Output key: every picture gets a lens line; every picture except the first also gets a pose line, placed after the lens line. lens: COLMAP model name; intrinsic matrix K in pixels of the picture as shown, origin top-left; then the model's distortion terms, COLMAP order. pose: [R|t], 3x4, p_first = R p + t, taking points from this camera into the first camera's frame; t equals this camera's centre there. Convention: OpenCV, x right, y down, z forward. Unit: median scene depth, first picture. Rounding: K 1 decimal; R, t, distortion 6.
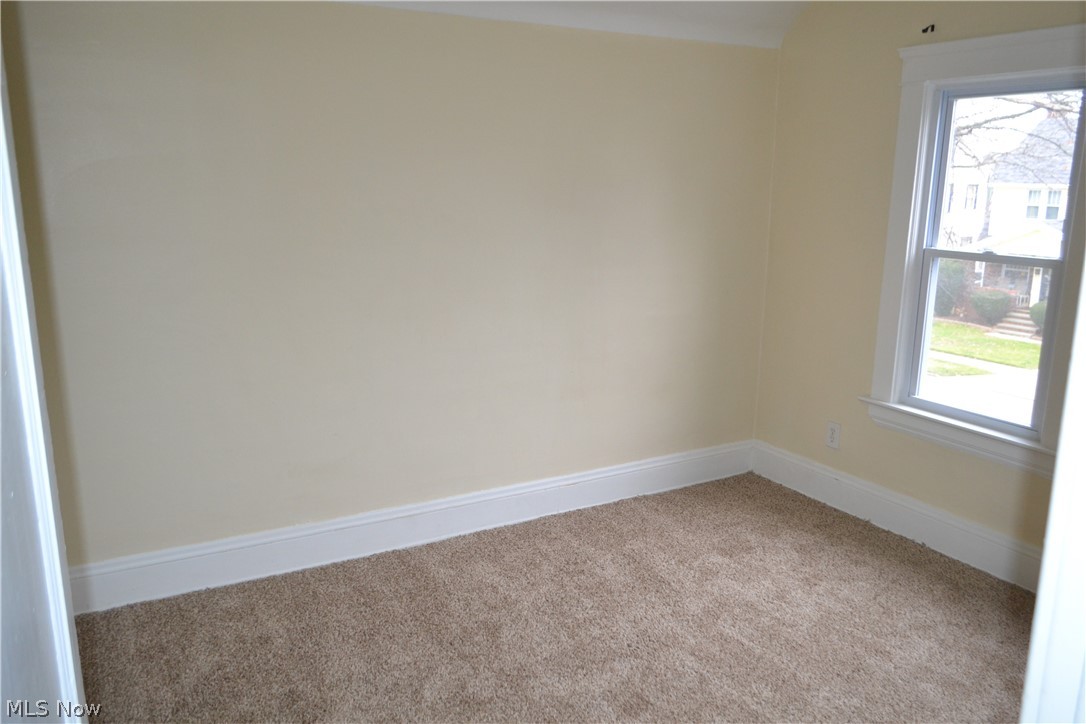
lens RADIAL K [[859.3, 0, 559.6], [0, 859.3, 364.6], [0, 0, 1]] dist [-0.011422, 0.000442]
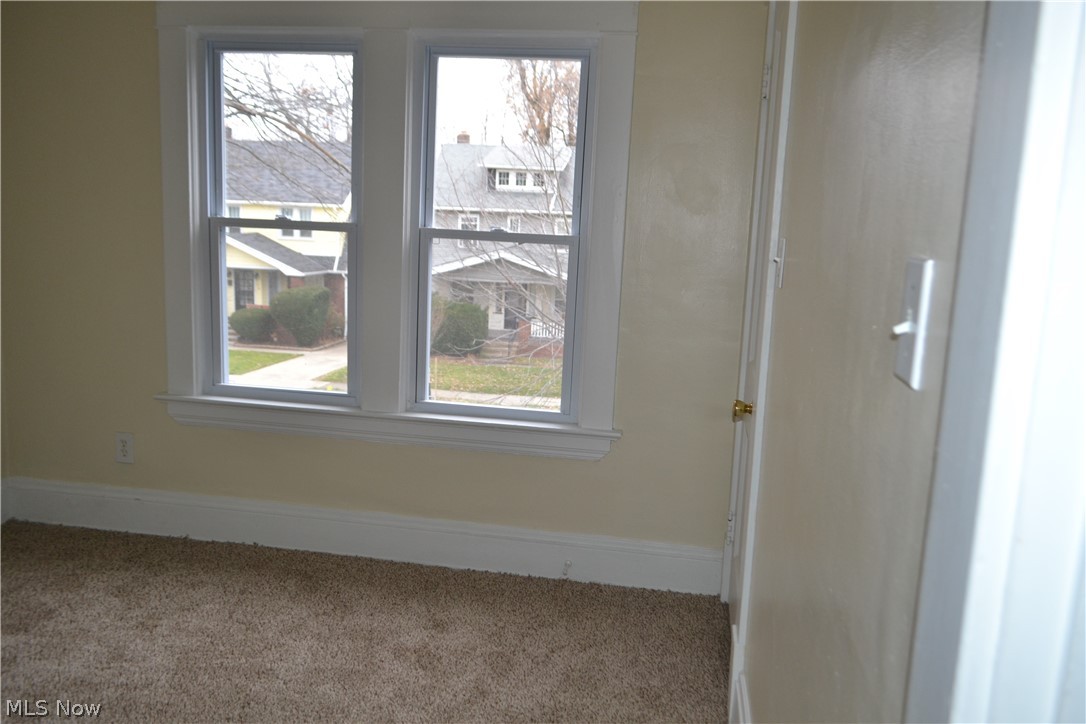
lens RADIAL K [[859.3, 0, 559.6], [0, 859.3, 364.6], [0, 0, 1]] dist [-0.011422, 0.000442]
pose [[0.630886, -0.116466, 0.767084, -0.047053], [0.135219, 0.990044, 0.039107, 0.031046], [-0.764001, 0.079053, 0.640353, 0.165409]]
